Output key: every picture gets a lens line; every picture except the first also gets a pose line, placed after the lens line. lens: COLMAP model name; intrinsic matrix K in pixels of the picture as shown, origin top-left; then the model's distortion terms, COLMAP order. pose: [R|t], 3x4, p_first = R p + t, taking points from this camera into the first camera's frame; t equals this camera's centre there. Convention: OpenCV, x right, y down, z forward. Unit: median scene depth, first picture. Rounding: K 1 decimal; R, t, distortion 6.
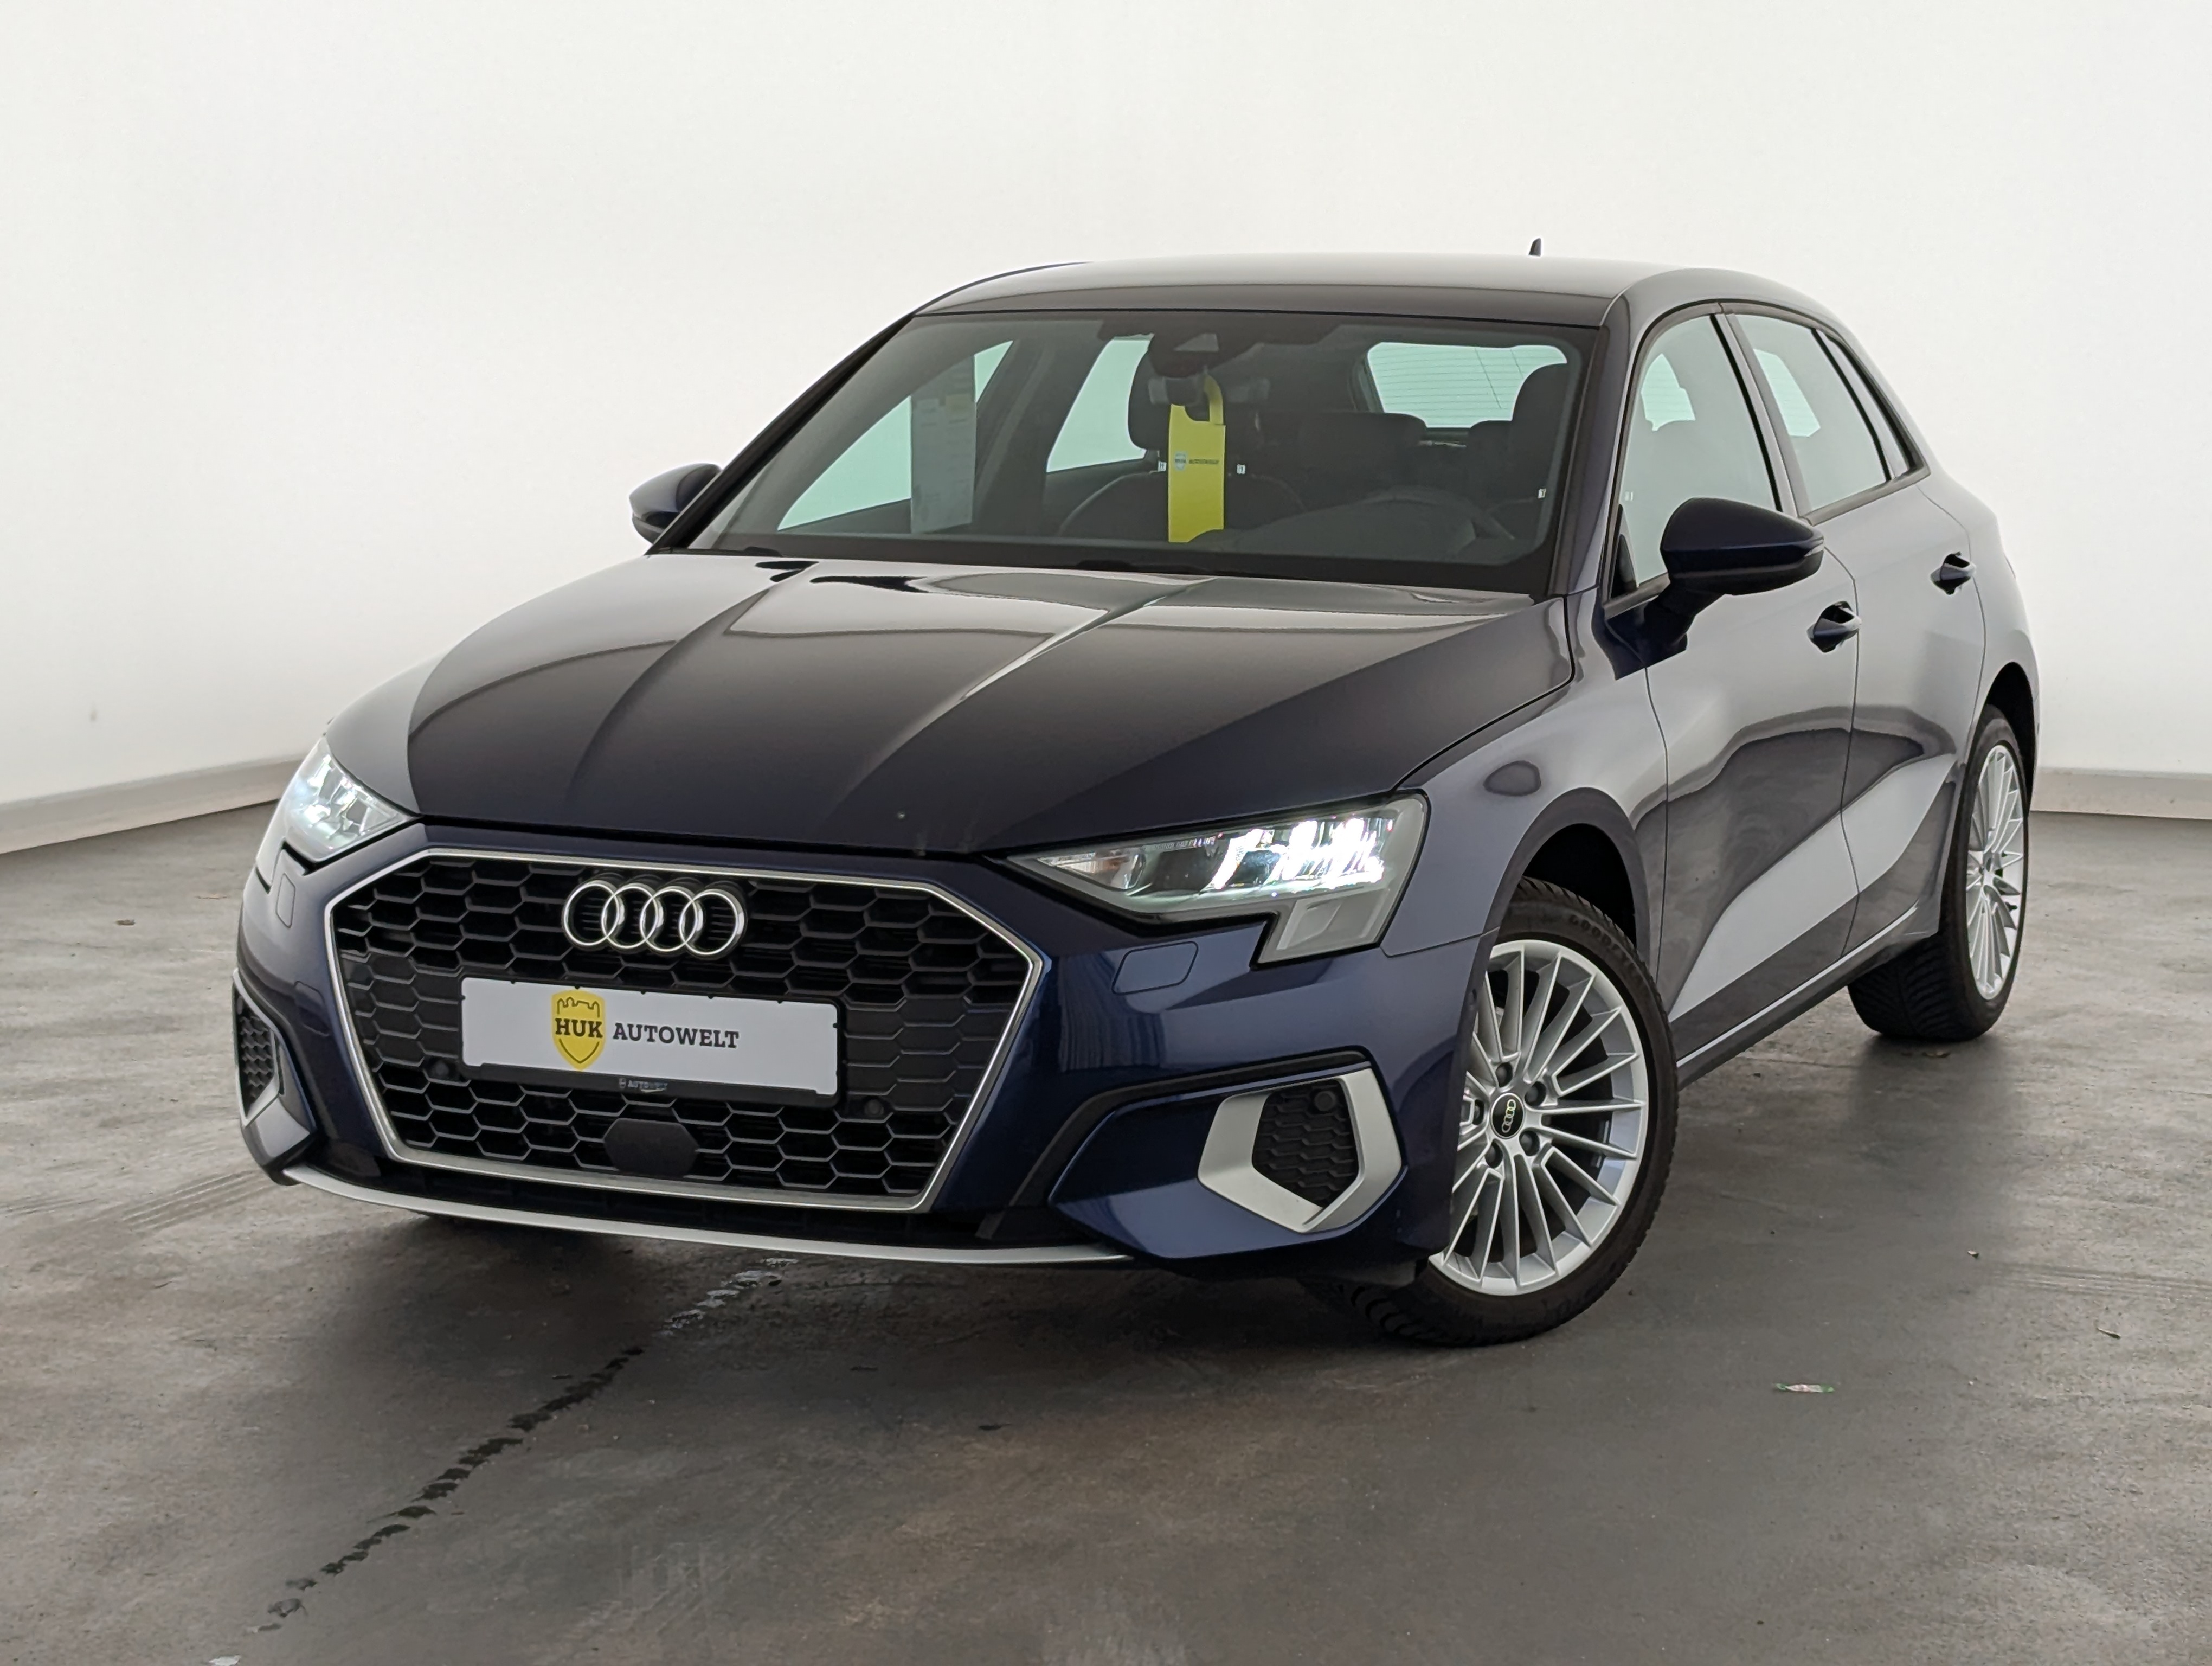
lens RADIAL K [[4684.8, 0, 1105.3], [0, 4684.8, 838.0], [0, 0, 1]] dist [-0.054287, 0.000000]
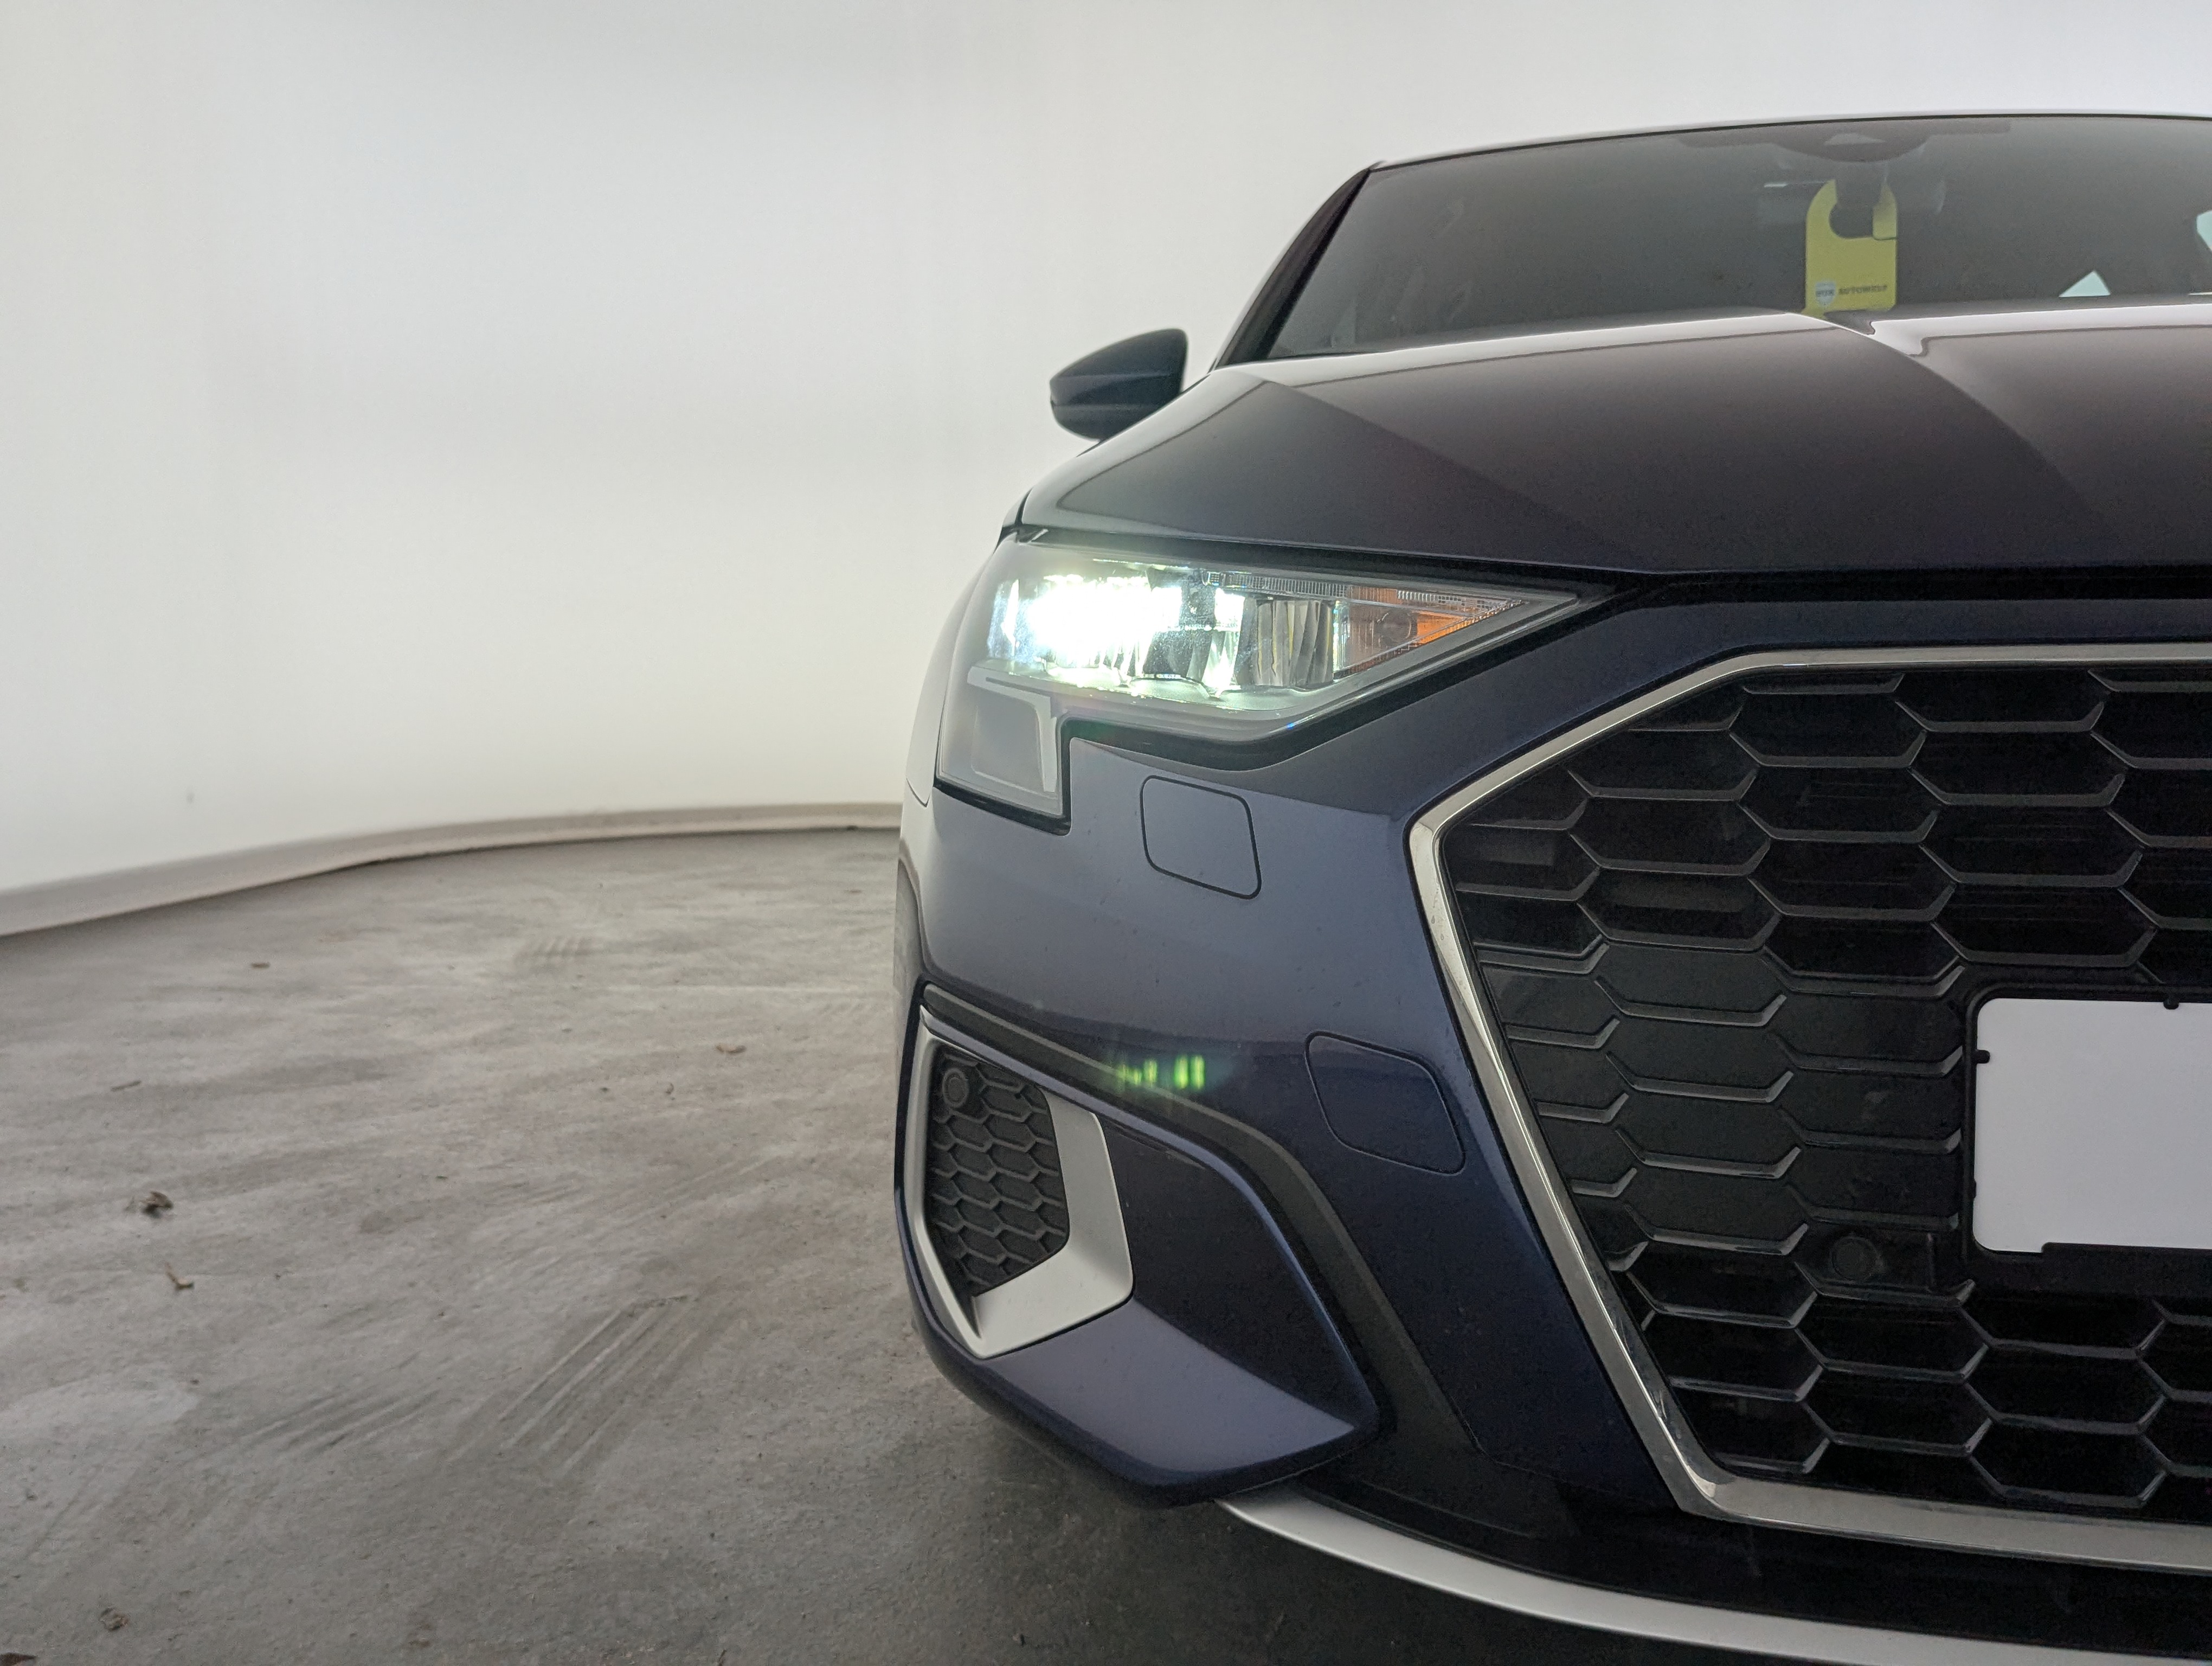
lens RADIAL K [[2063.4, 0, 1113.0], [0, 2063.4, 821.1], [0, 0, 1]] dist [0.030134, 0.000000]
pose [[0.969323, -0.037243, 0.242953, -0.235280], [0.047110, 0.998279, -0.034930, 0.019104], [-0.241234, 0.045304, 0.969409, 0.863390]]
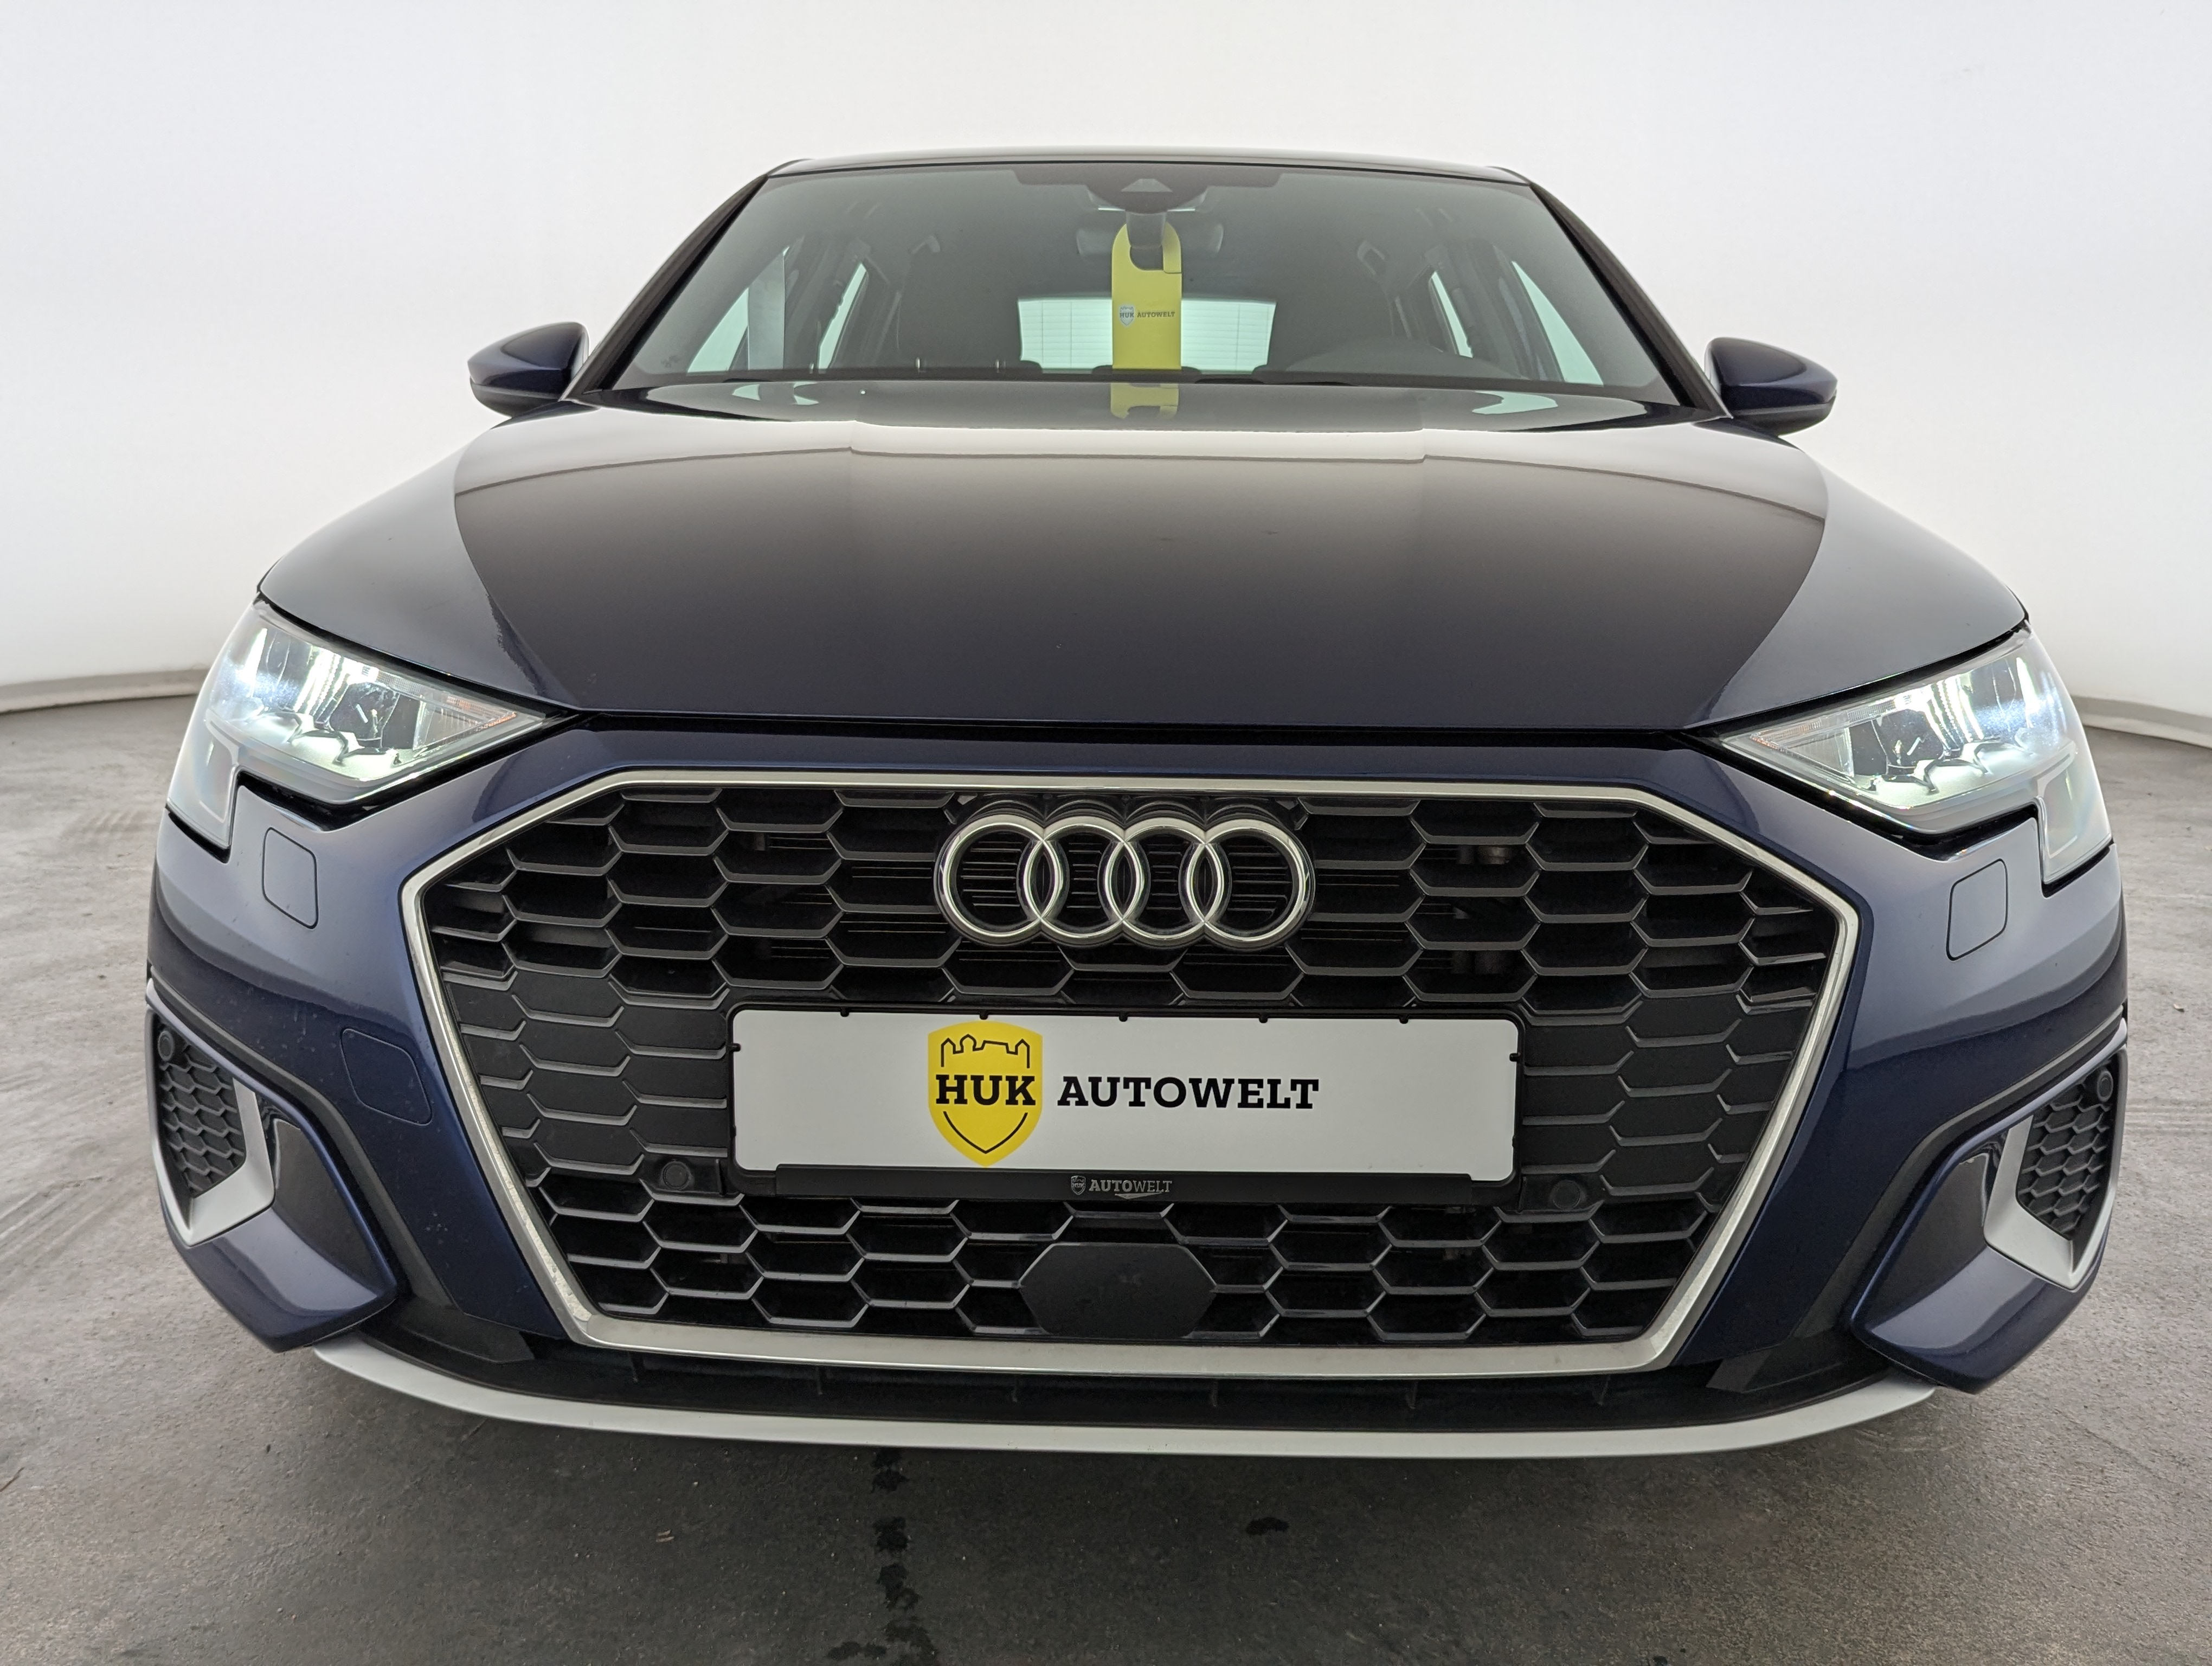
lens RADIAL K [[2063.4, 0, 1099.4], [0, 2063.4, 779.7], [0, 0, 1]] dist [0.030134, 0.000000]
pose [[0.928989, -0.054744, 0.366036, -0.182818], [0.043502, 0.998296, 0.038897, -0.003803], [-0.367541, -0.020212, 0.929788, 0.763047]]
